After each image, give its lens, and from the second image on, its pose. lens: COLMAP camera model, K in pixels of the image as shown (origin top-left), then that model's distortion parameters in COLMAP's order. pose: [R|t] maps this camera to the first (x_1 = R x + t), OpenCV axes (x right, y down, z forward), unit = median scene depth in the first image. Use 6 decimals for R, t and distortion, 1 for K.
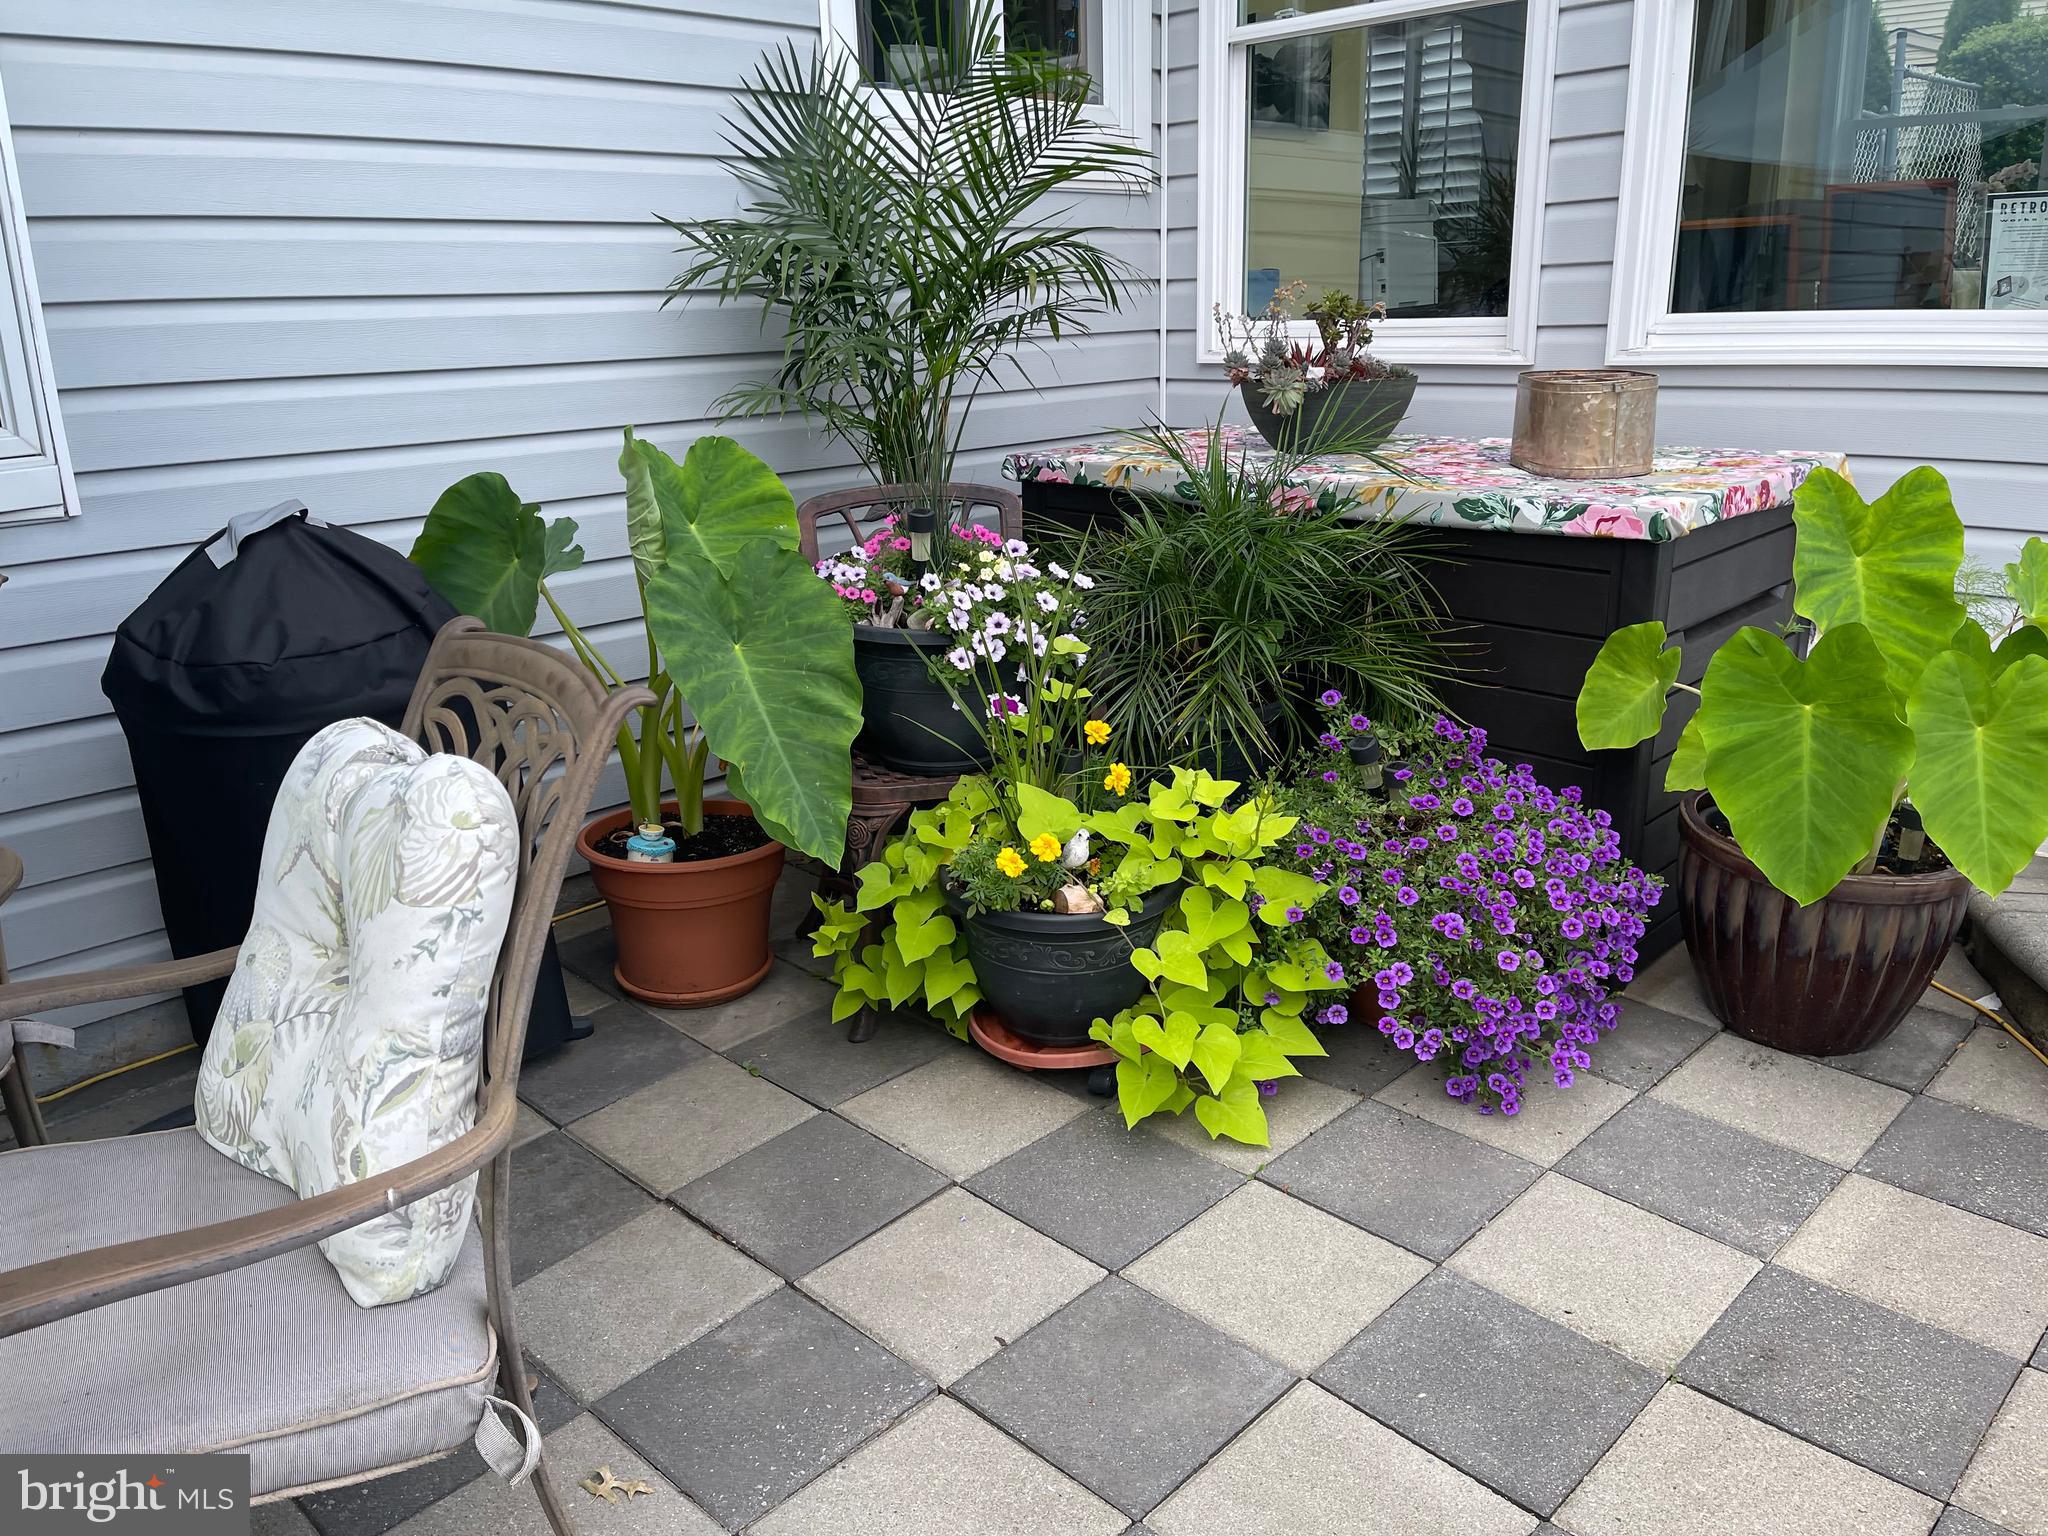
lens RADIAL K [[1535.8, 0, 1014.0], [0, 1535.8, 756.4], [0, 0, 1]] dist [0.047474, 0.002555]
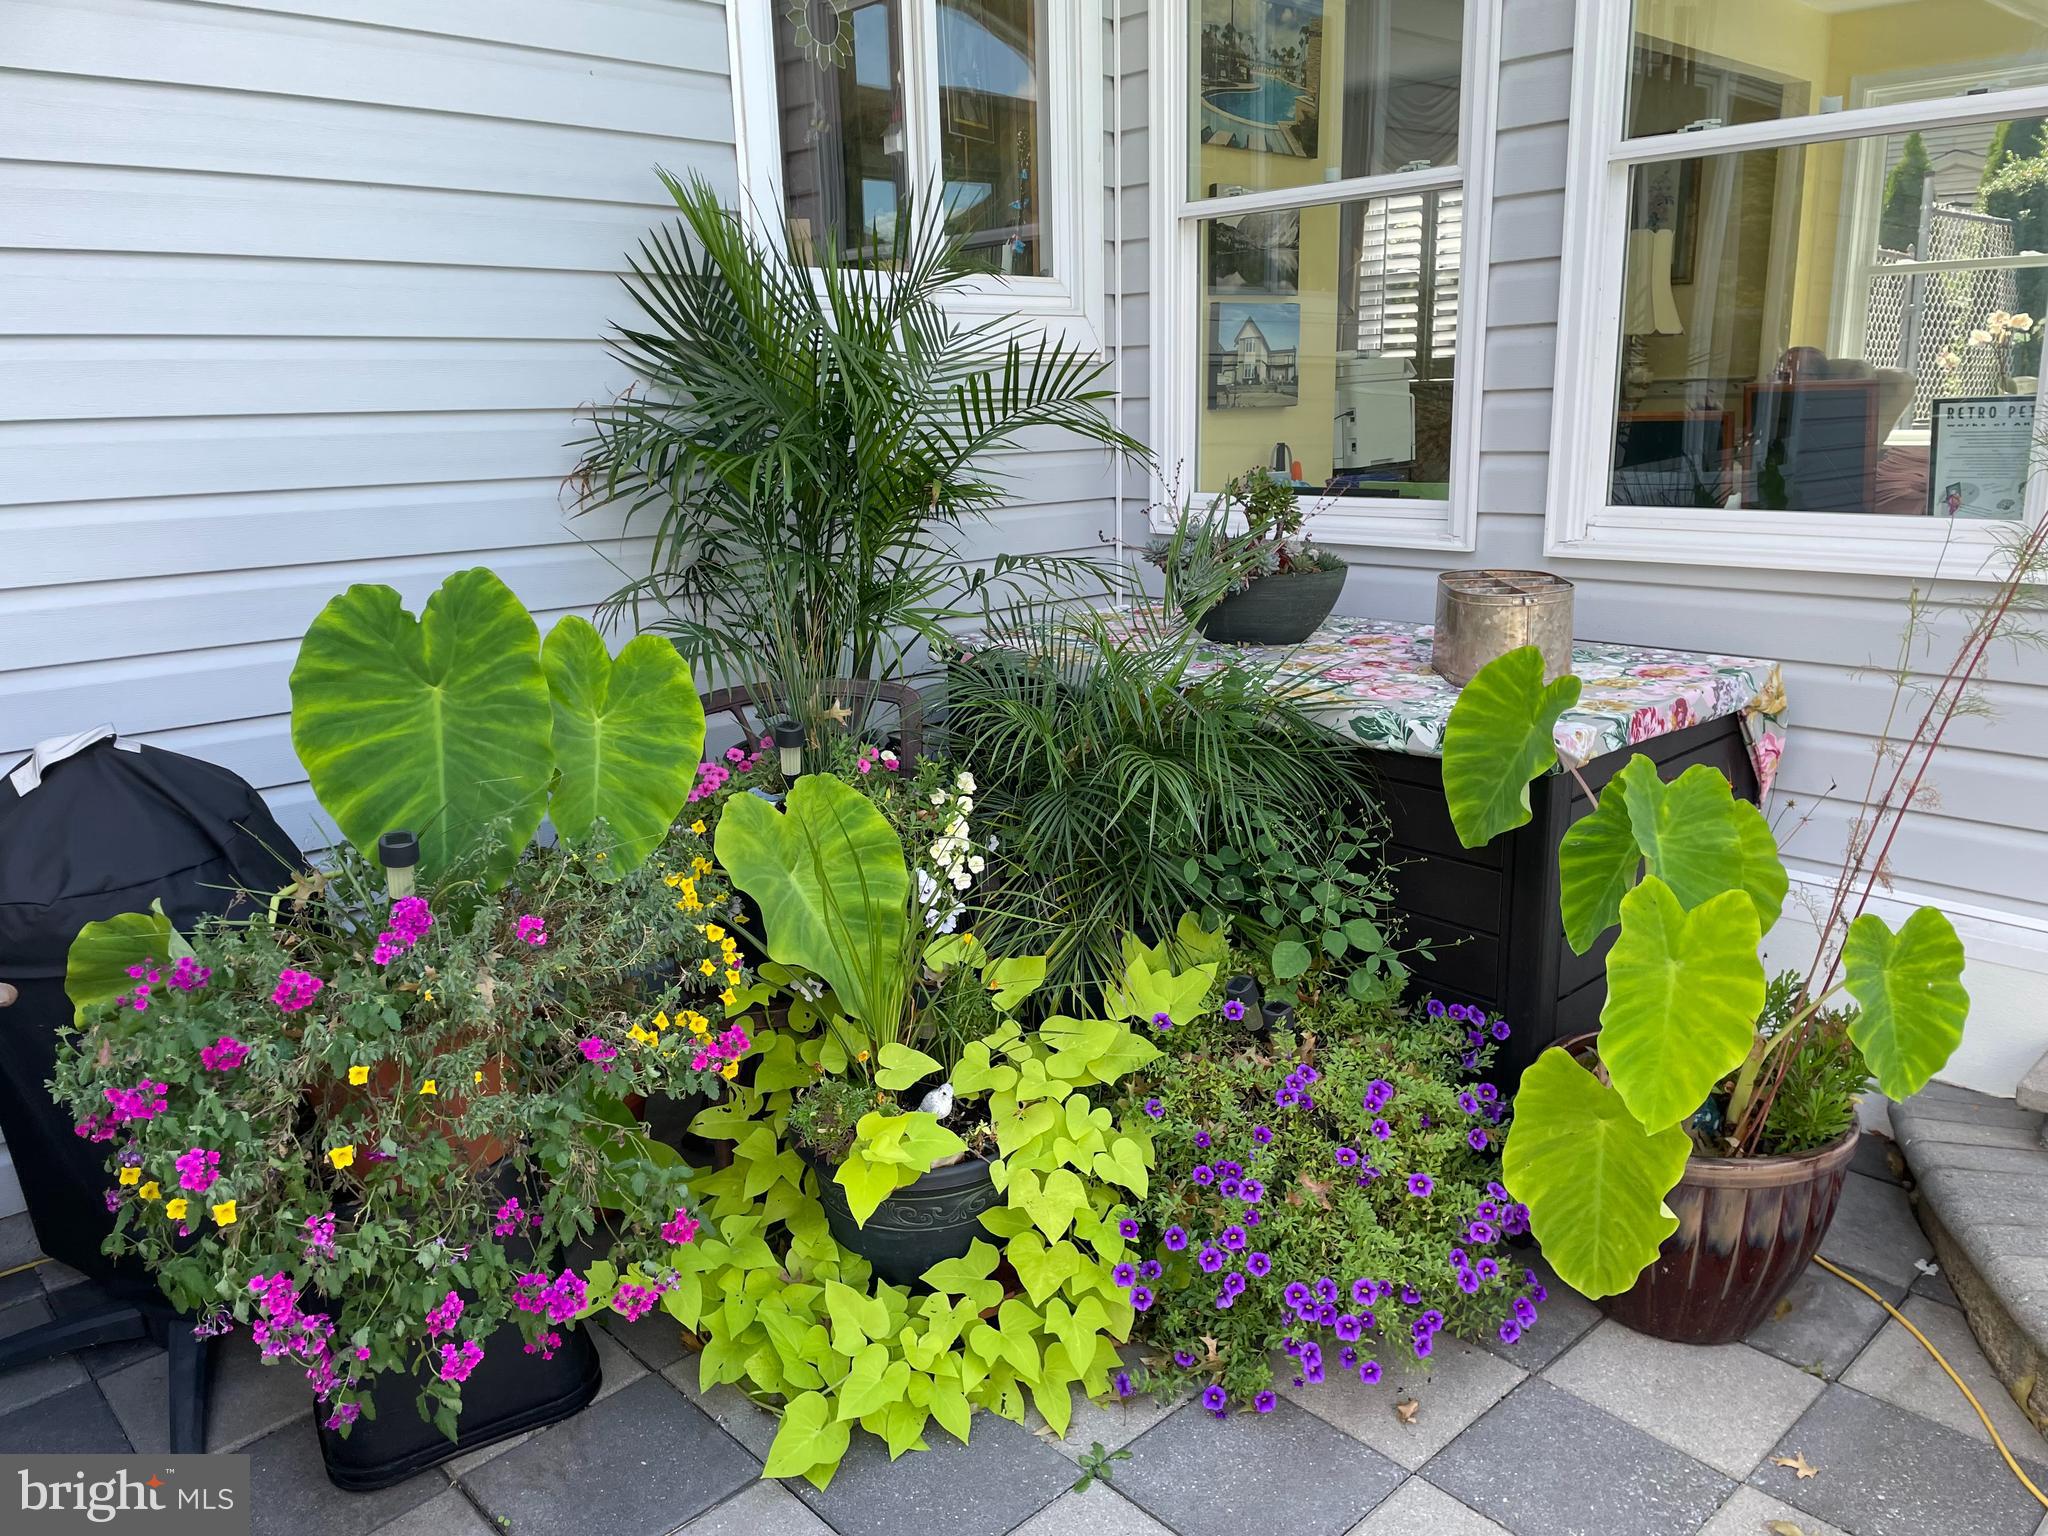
lens RADIAL K [[1544.9, 0, 1033.5], [0, 1544.9, 776.4], [0, 0, 1]] dist [0.034605, -0.002029]
pose [[0.999531, 0.012638, -0.027878, 0.112248], [-0.014098, 0.998504, -0.052835, -0.073095], [0.027168, 0.053203, 0.998214, 0.042554]]
